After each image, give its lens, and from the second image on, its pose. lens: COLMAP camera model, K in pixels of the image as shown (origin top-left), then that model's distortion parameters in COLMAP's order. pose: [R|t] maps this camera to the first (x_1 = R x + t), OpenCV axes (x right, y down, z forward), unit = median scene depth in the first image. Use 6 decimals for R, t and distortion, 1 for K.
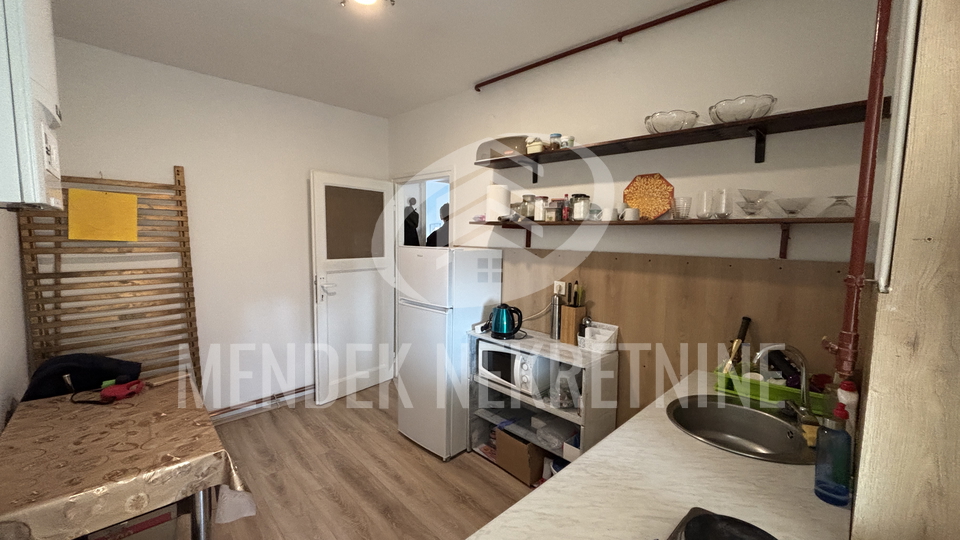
lens RADIAL K [[392.8, 0, 480.0], [0, 392.8, 270.0], [0, 0, 1]] dist [-0.000555, -0.000101]
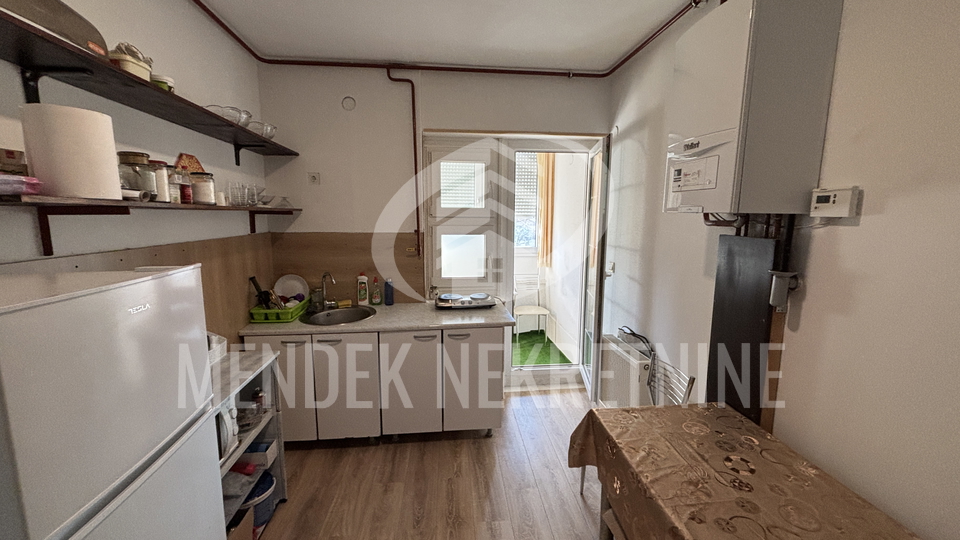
lens RADIAL K [[392.8, 0, 480.0], [0, 392.8, 270.0], [0, 0, 1]] dist [-0.000555, -0.000101]
pose [[-0.783507, -0.100900, 0.613136, -0.723504], [0.048670, 0.973732, 0.222434, -0.154683], [-0.619474, 0.204120, -0.758015, 1.360225]]
